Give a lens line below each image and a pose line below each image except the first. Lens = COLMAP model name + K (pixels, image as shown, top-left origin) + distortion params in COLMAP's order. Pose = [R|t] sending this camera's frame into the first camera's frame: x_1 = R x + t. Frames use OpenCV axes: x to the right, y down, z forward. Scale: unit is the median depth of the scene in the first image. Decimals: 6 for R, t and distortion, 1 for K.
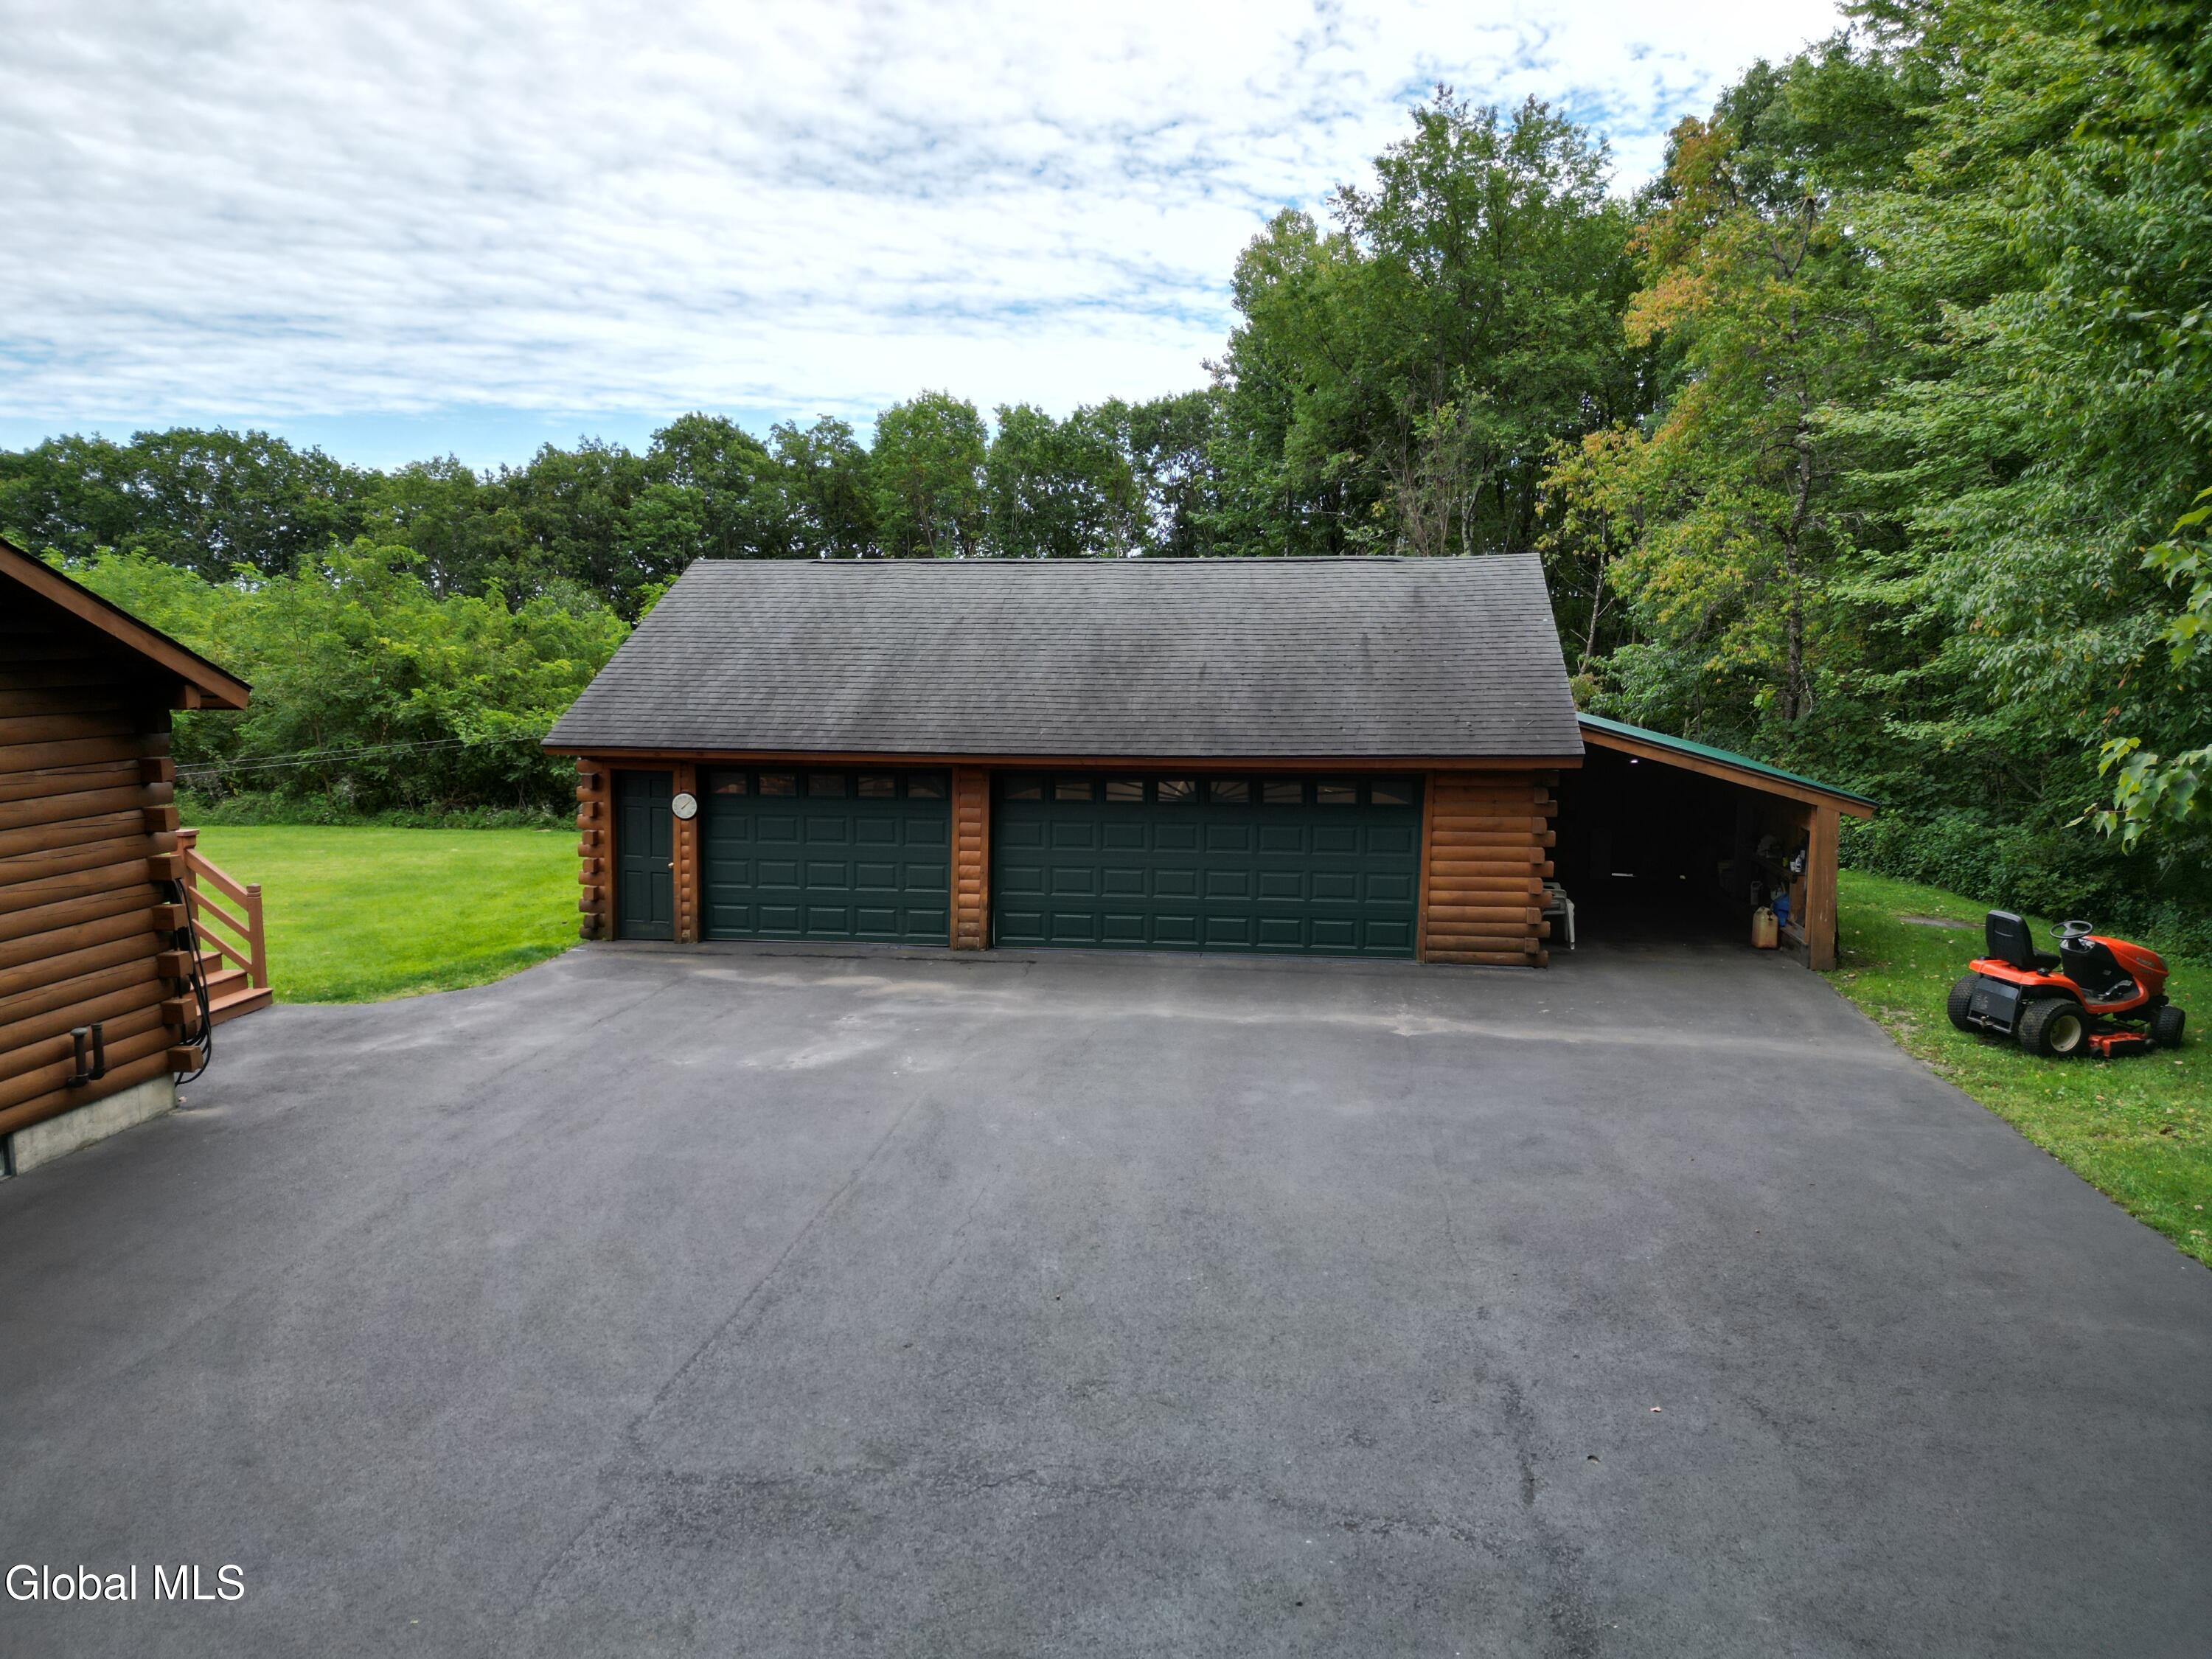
lens RADIAL K [[1521.9, 0, 1106.0], [0, 1521.9, 829.5], [0, 0, 1]] dist [0.065535, -0.050036]
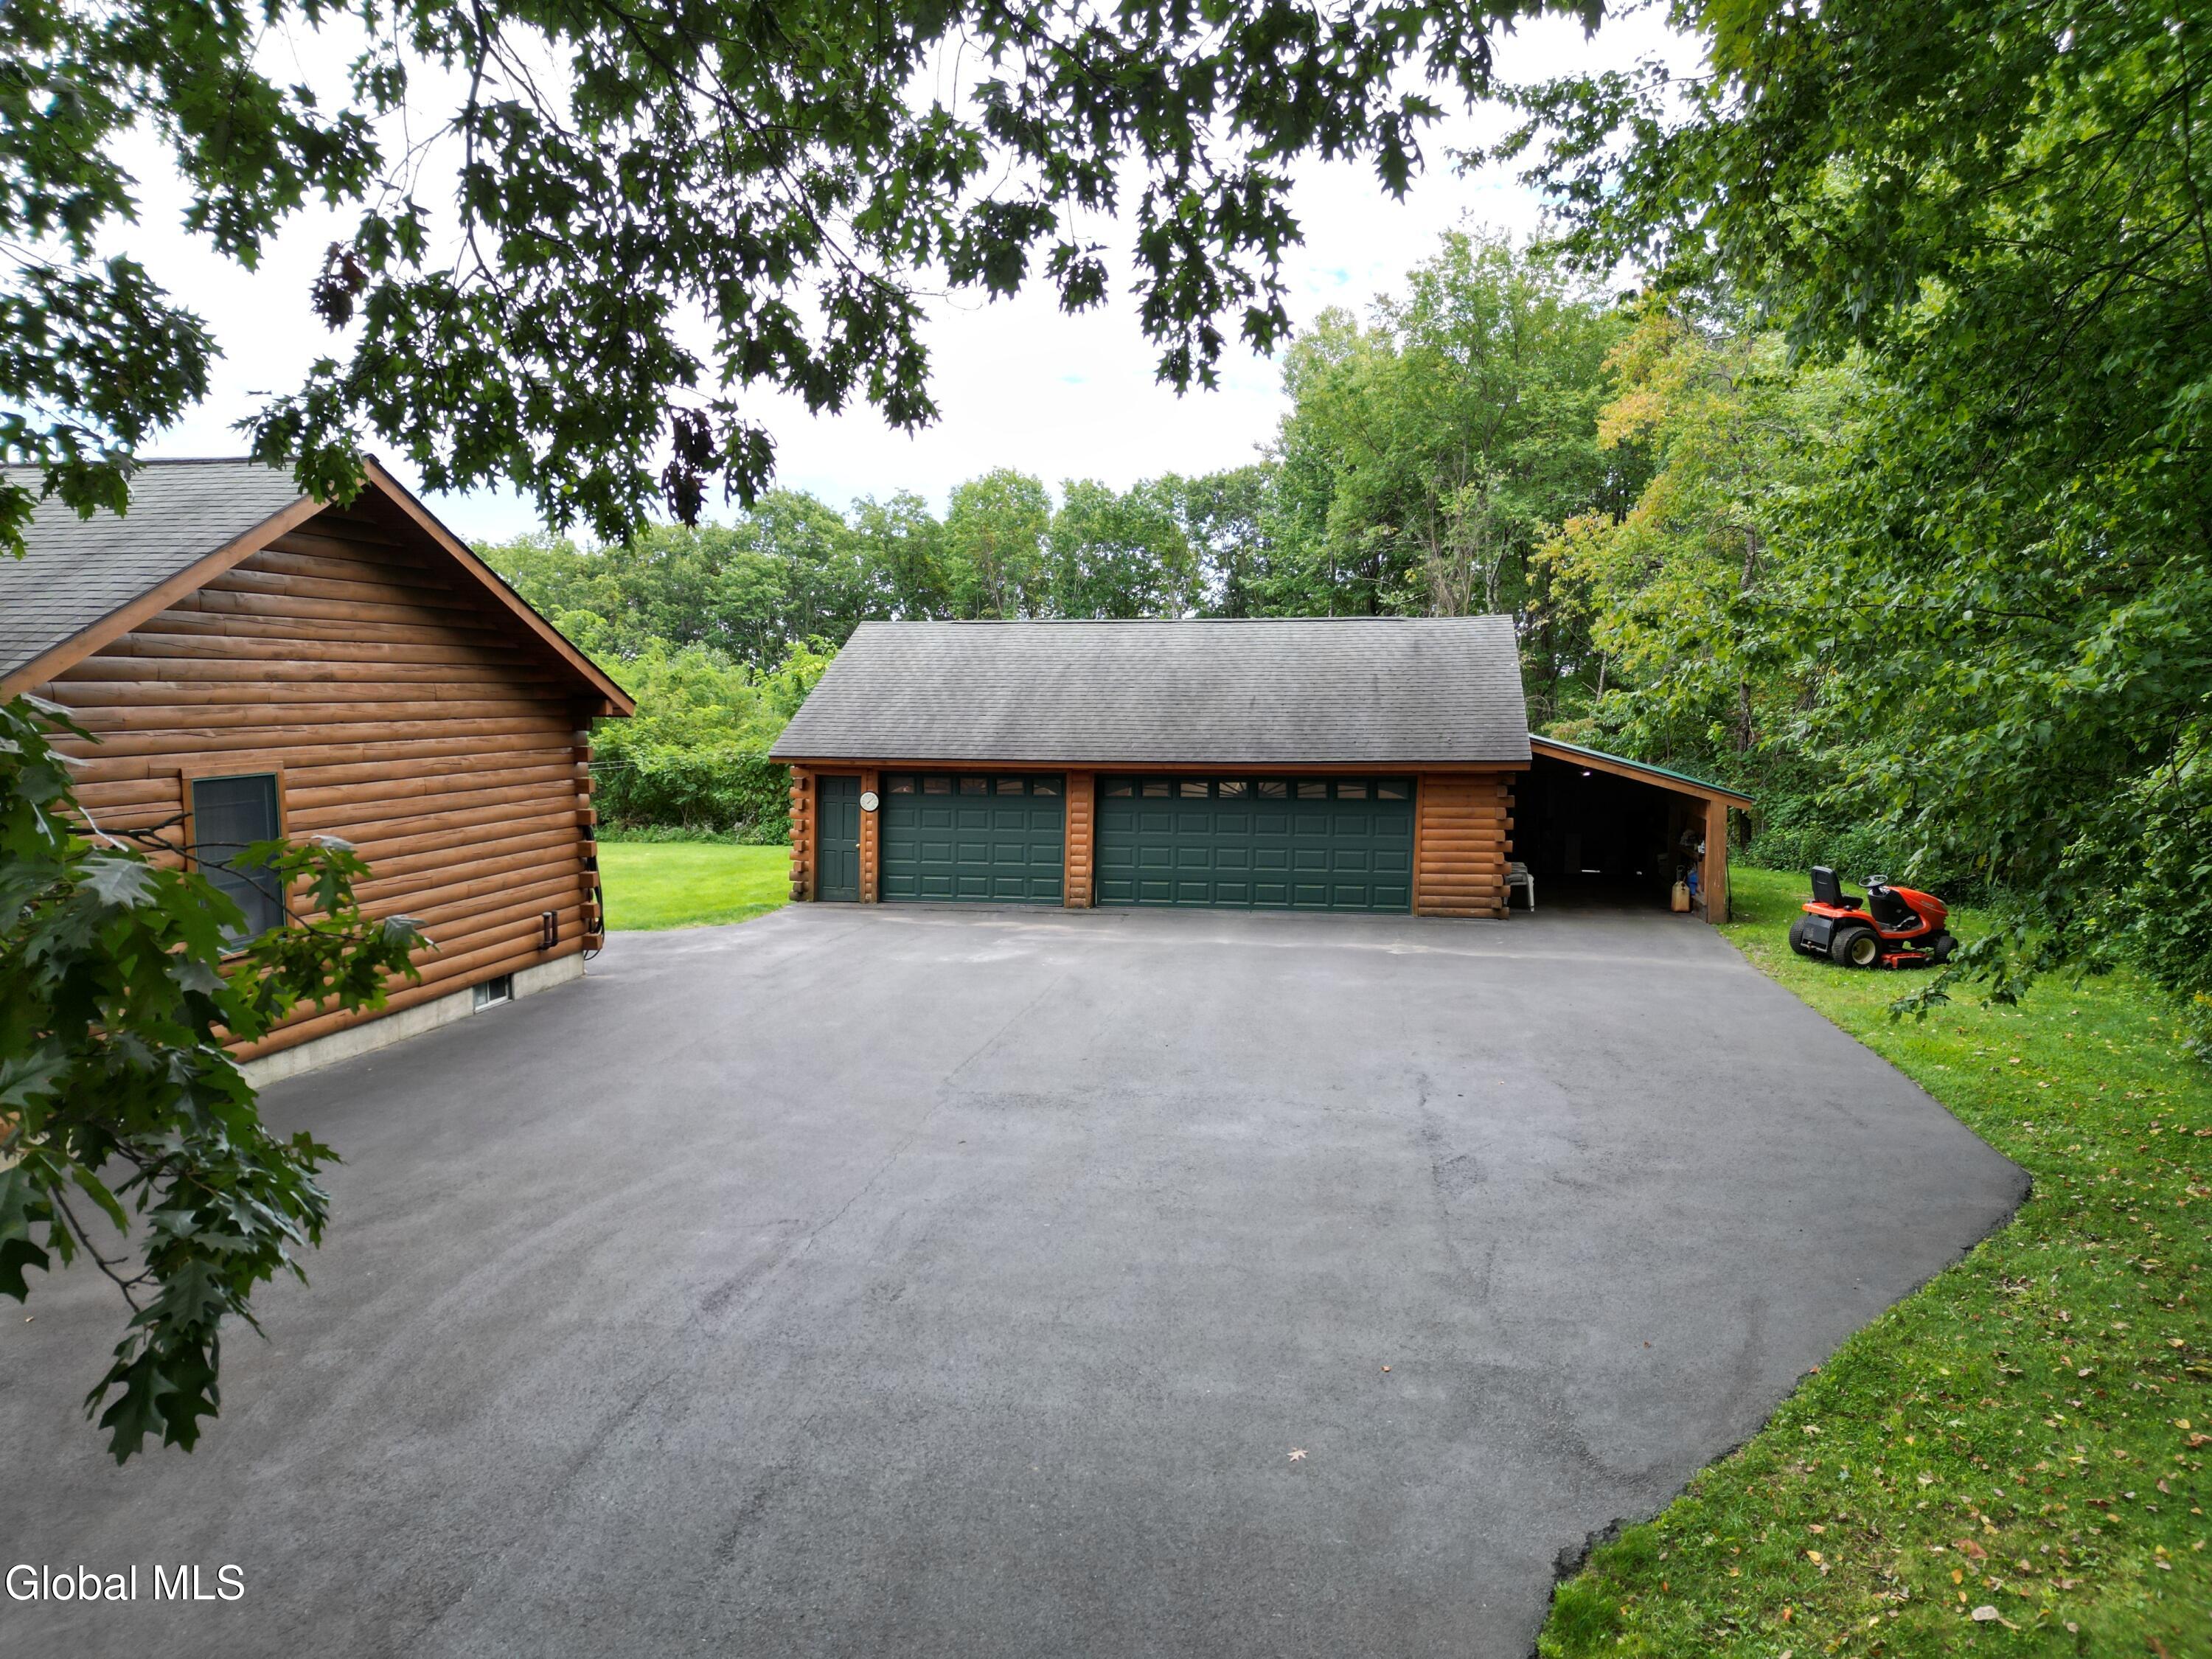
lens RADIAL K [[1521.9, 0, 1106.0], [0, 1521.9, 829.5], [0, 0, 1]] dist [0.065535, -0.050036]
pose [[0.999441, 0.003247, -0.033284, -0.011678], [-0.004570, 0.999200, -0.039730, 0.035227], [0.033128, 0.039860, 0.998656, -0.192653]]
